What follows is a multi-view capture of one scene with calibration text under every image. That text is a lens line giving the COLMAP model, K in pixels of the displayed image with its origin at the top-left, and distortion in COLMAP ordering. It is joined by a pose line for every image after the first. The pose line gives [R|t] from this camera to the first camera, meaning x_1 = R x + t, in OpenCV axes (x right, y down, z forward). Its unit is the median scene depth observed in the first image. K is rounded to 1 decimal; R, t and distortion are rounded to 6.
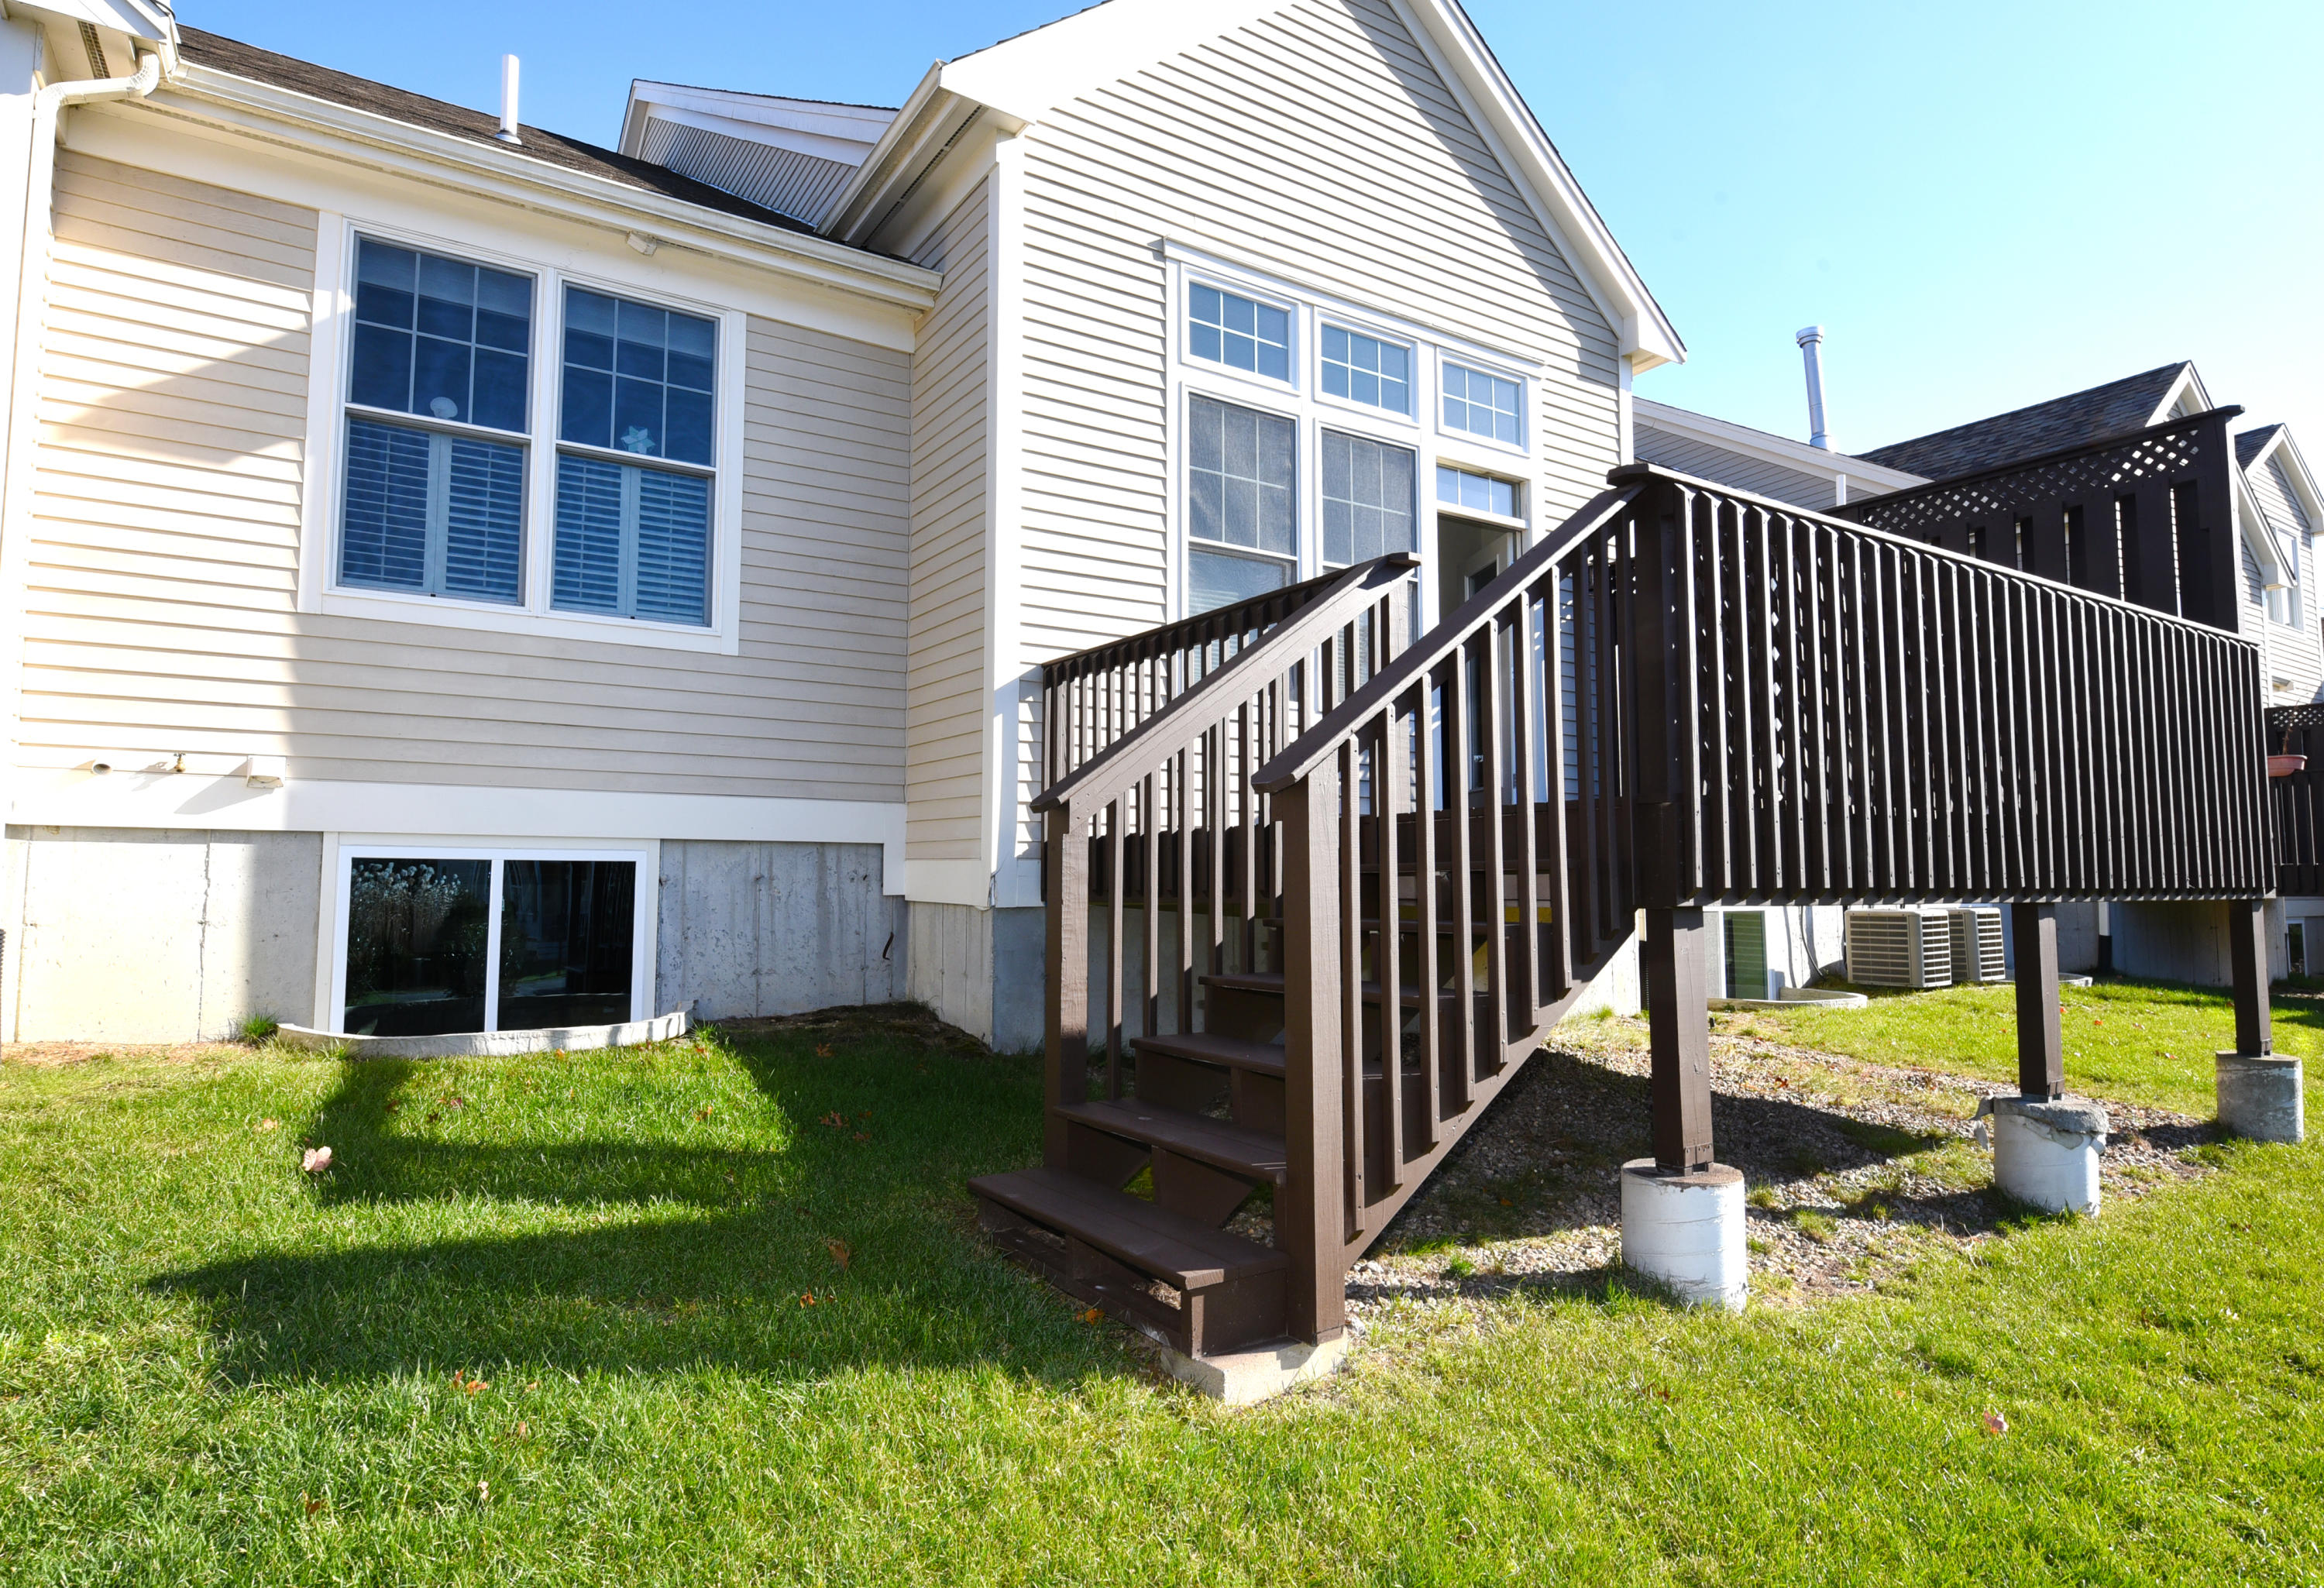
lens RADIAL K [[1321.1, 0, 1163.6], [0, 1321.1, 789.4], [0, 0, 1]] dist [-0.017668, 0.006628]
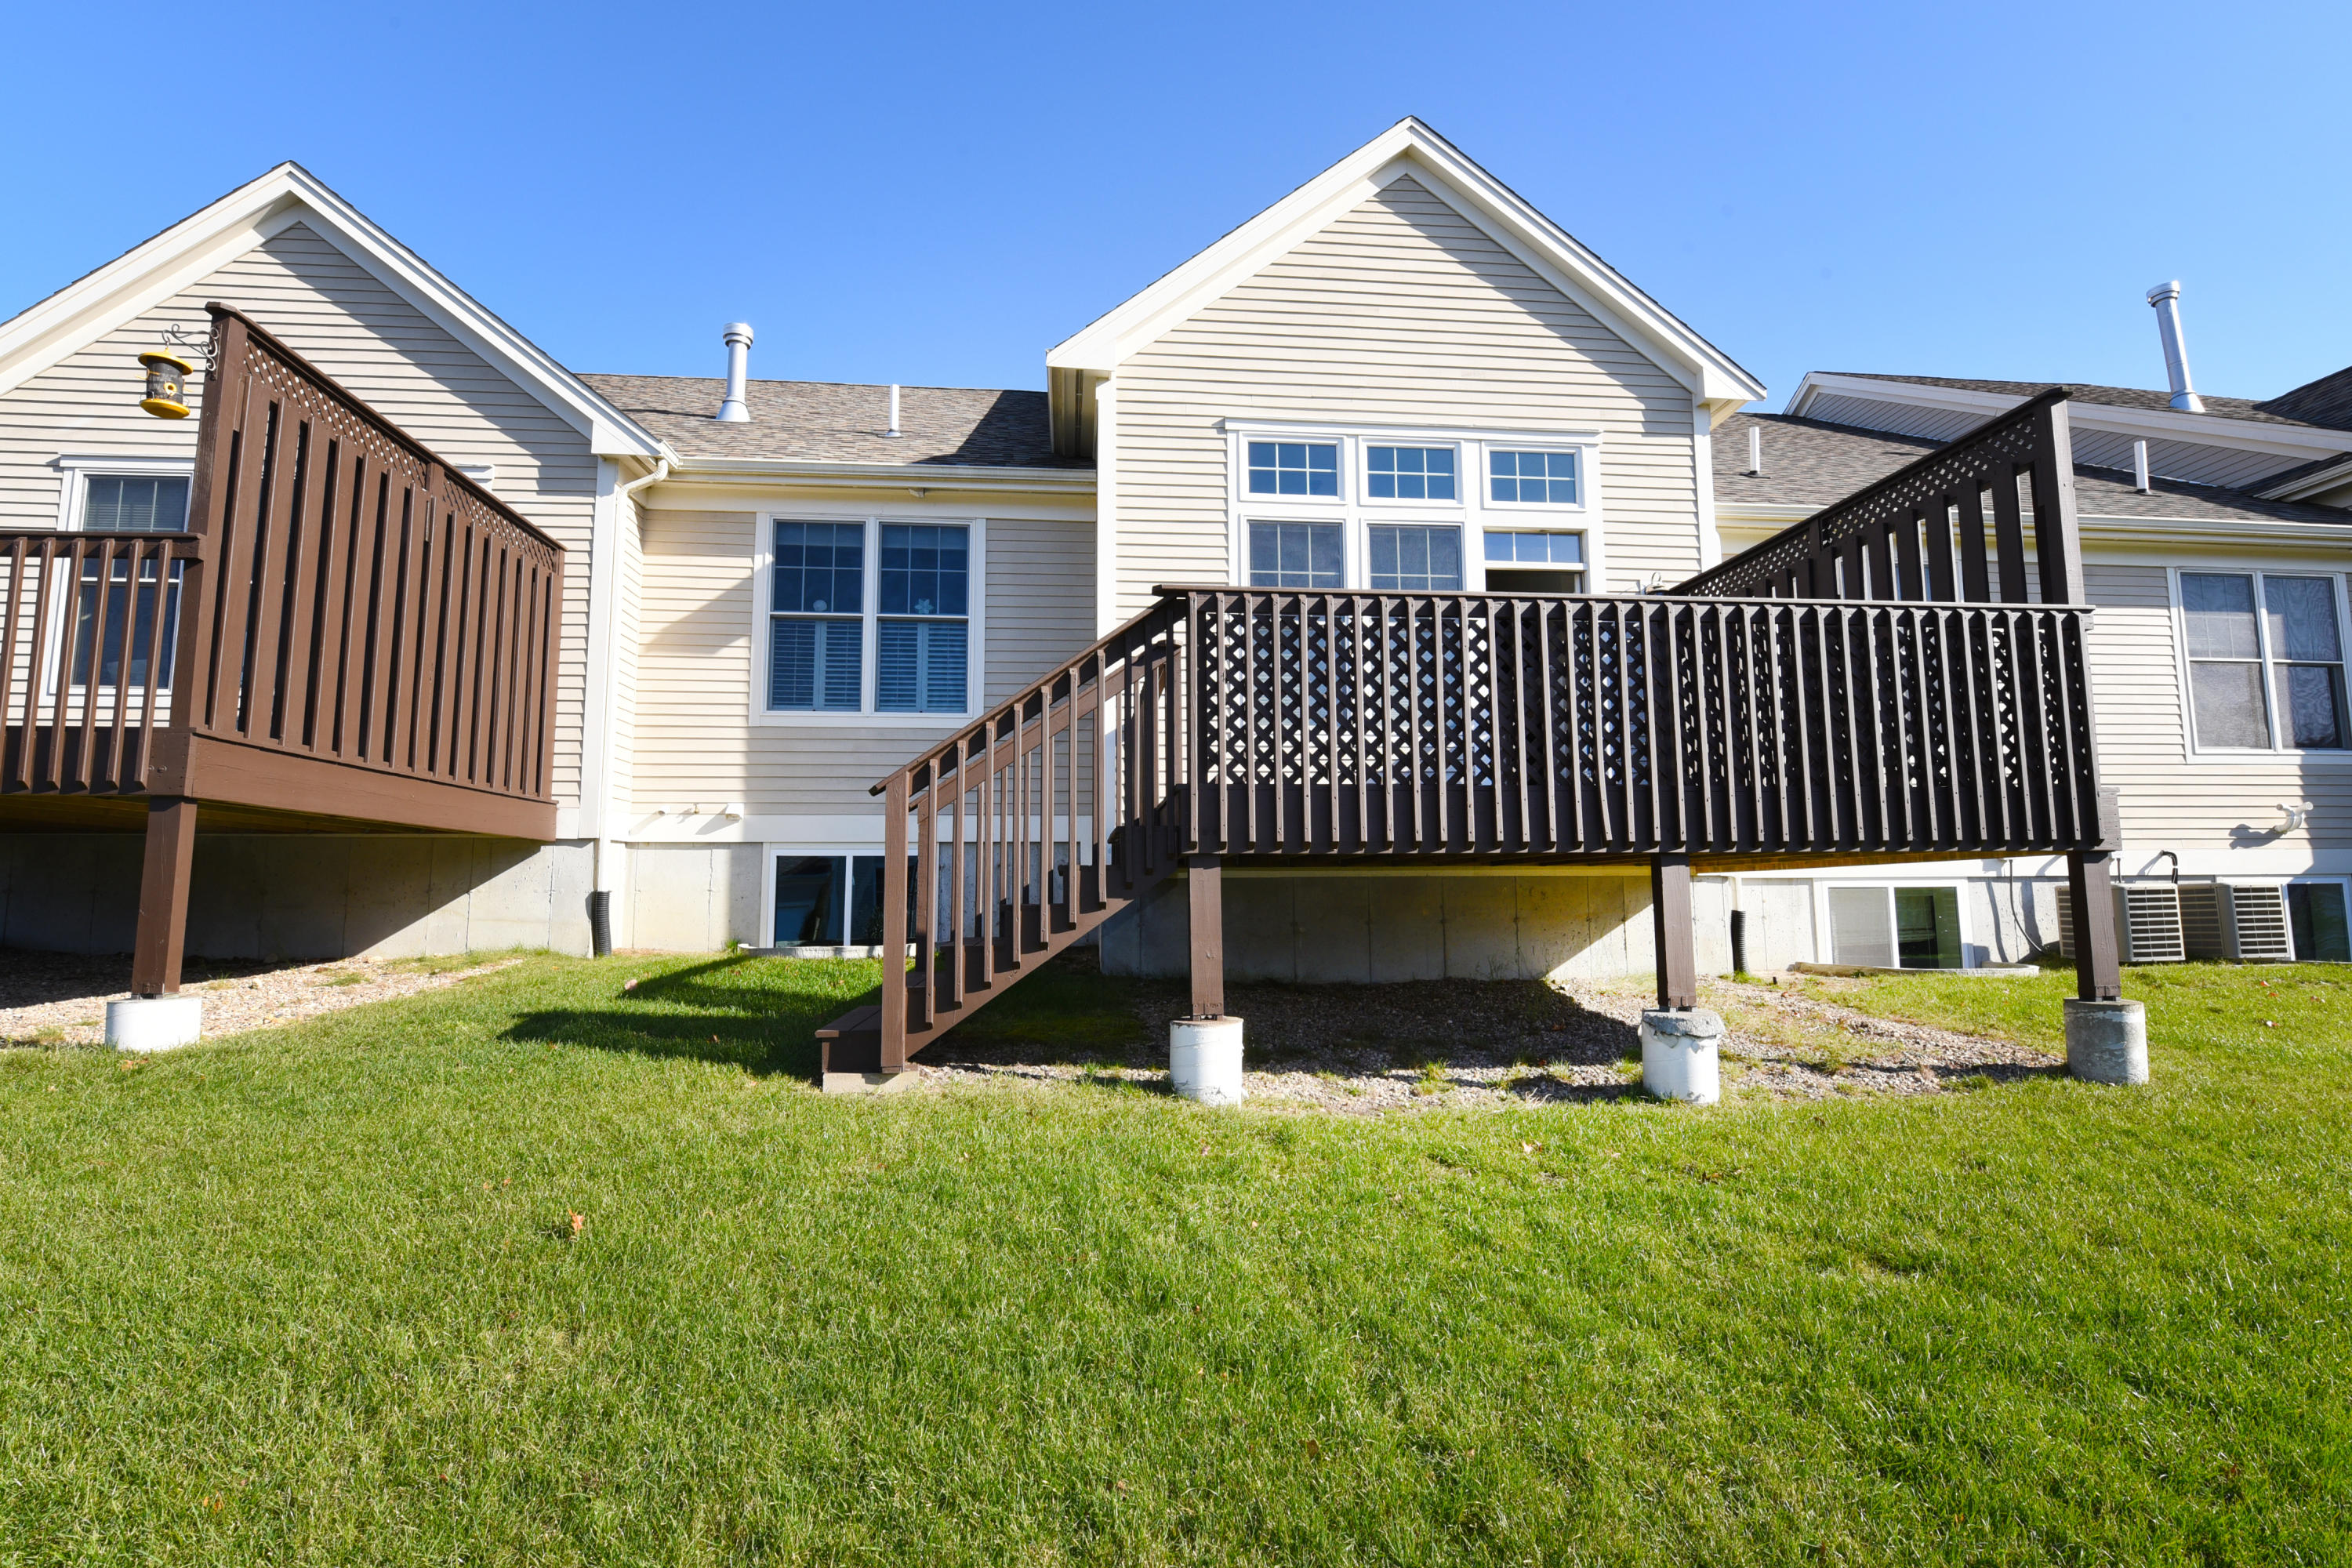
lens RADIAL K [[1122.3, 0, 1175.2], [0, 1122.3, 781.1], [0, 0, 1]] dist [-0.013874, 0.000029]
pose [[0.882211, -0.056010, -0.467511, 0.507732], [0.042189, 0.998309, -0.039990, 0.027545], [0.468960, 0.015555, 0.883082, -0.108554]]
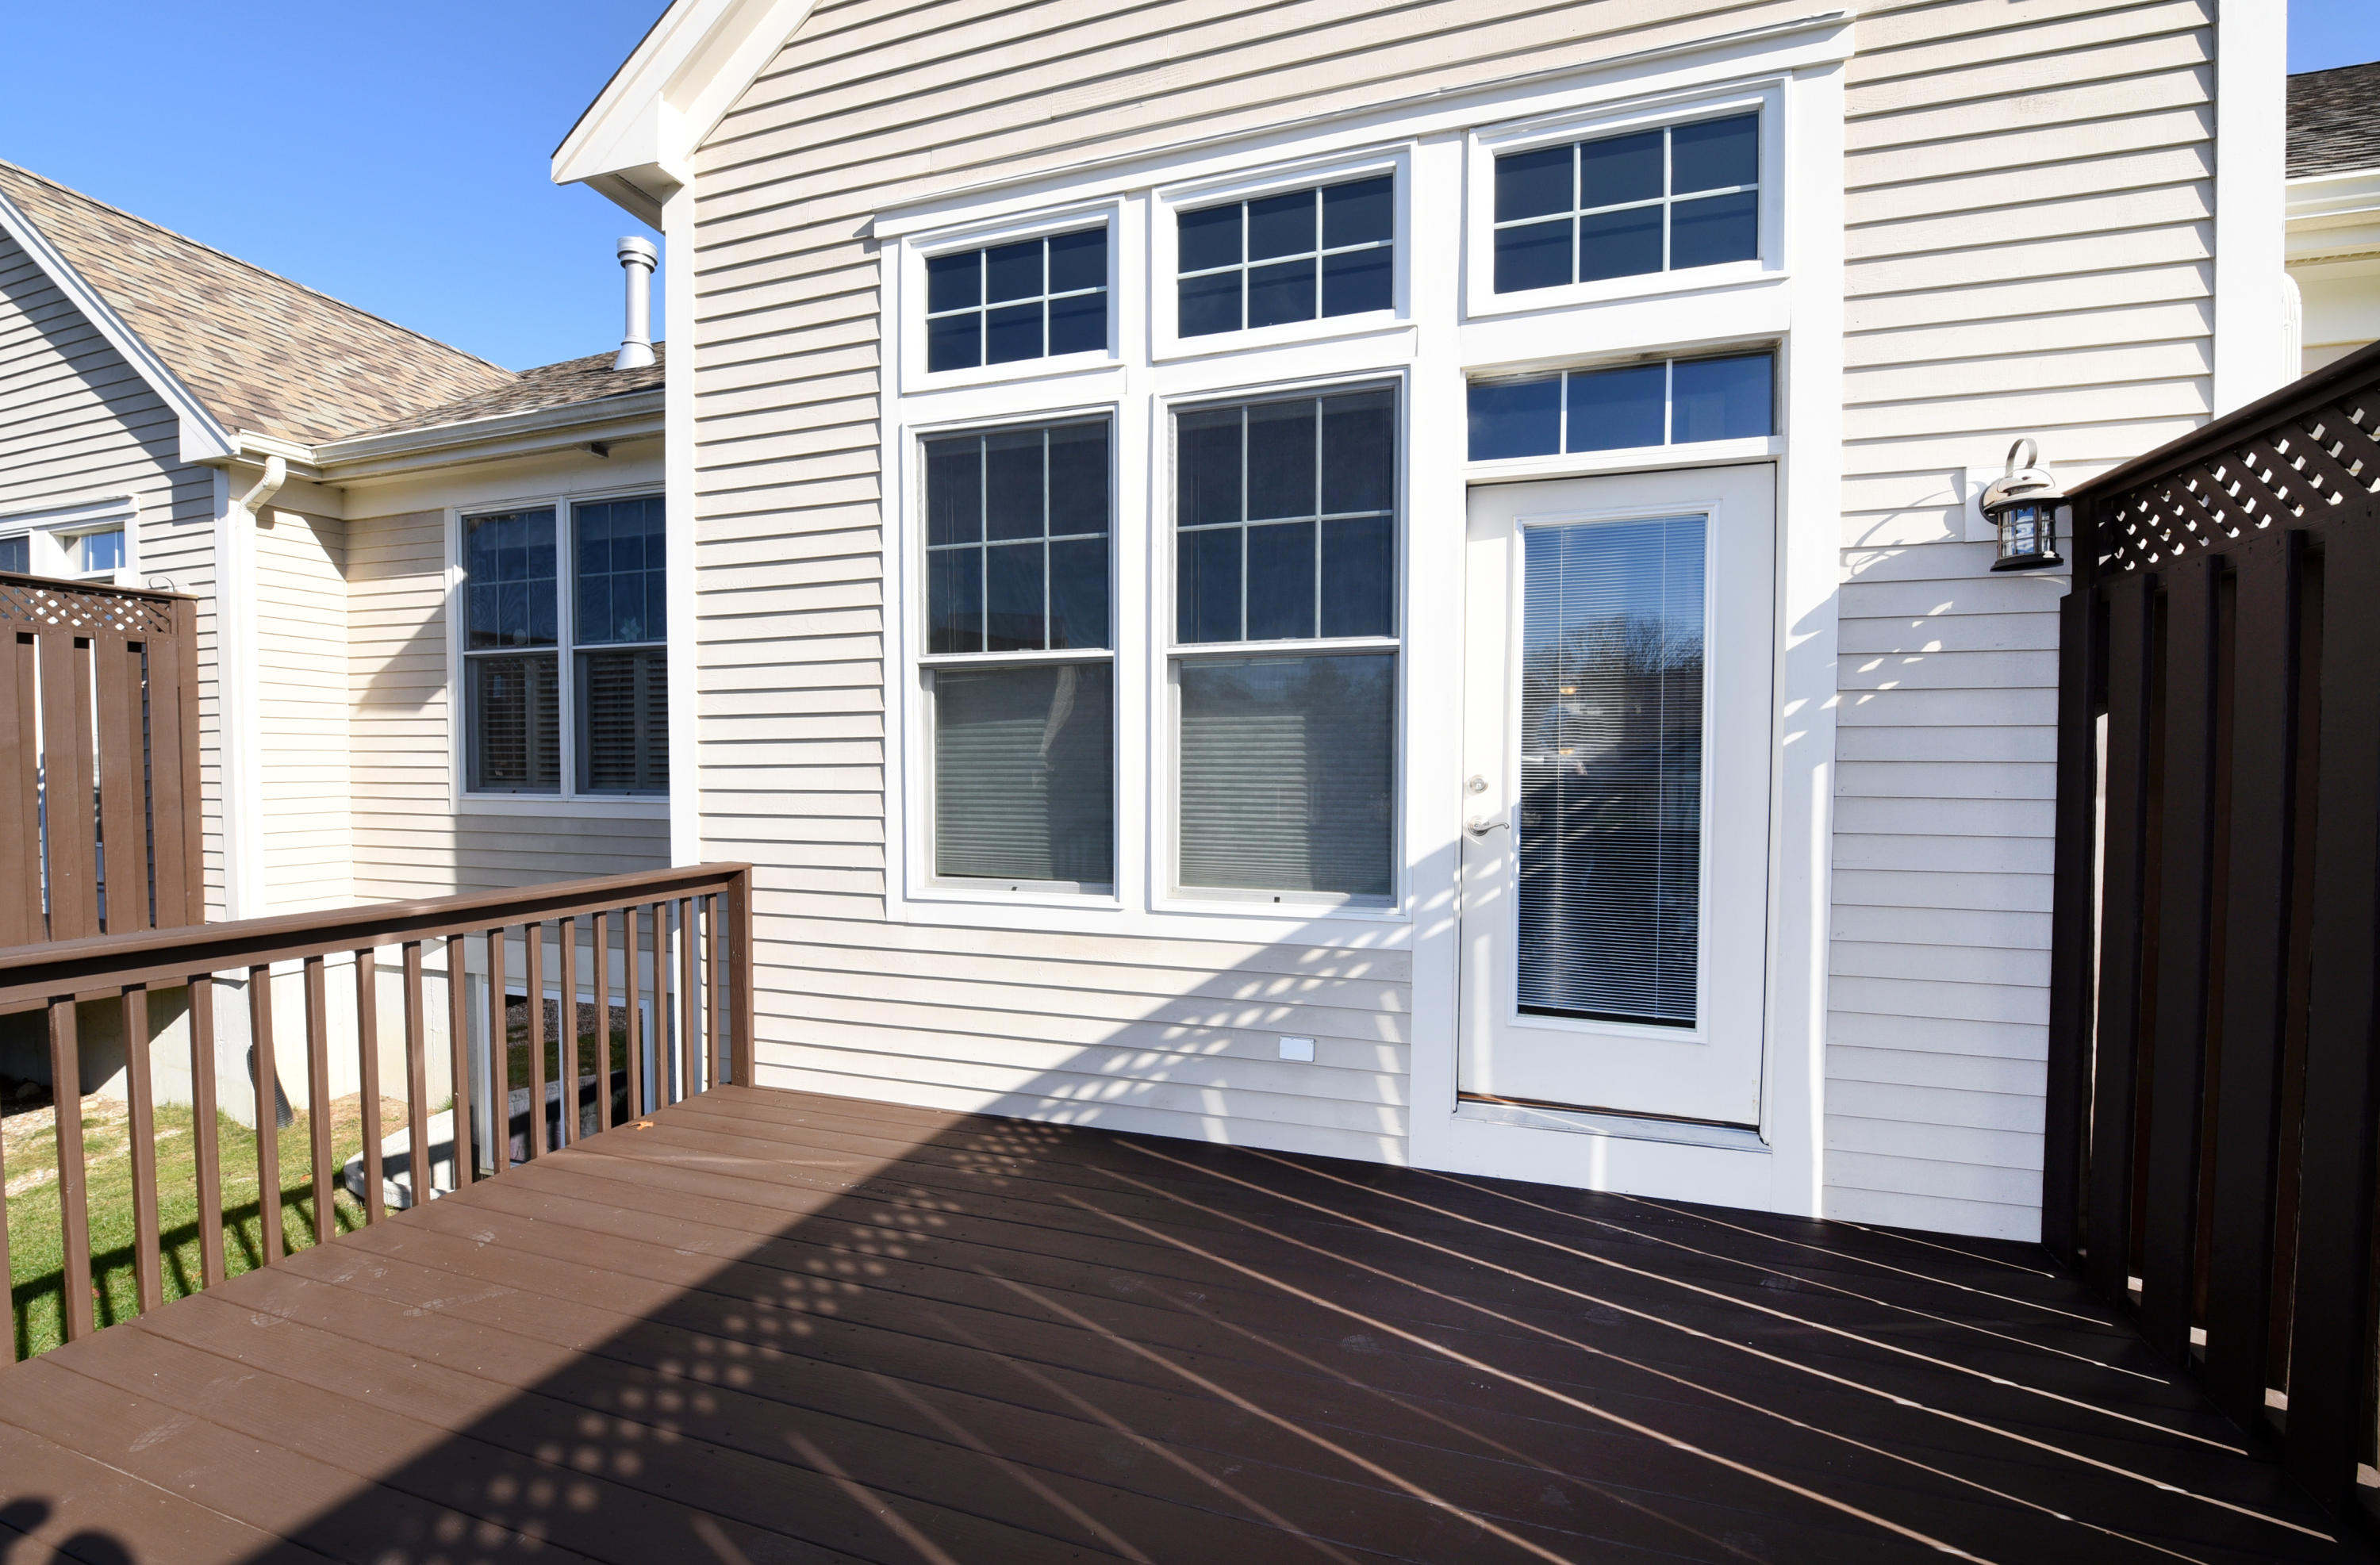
lens RADIAL K [[984.9, 0, 1196.2], [0, 984.9, 799.2], [0, 0, 1]] dist [-0.013668, -0.002687]
pose [[0.614633, 0.028723, -0.788290, 0.506188], [0.058319, 0.994947, 0.081725, -0.151955], [0.786654, -0.096203, 0.609853, 0.797427]]
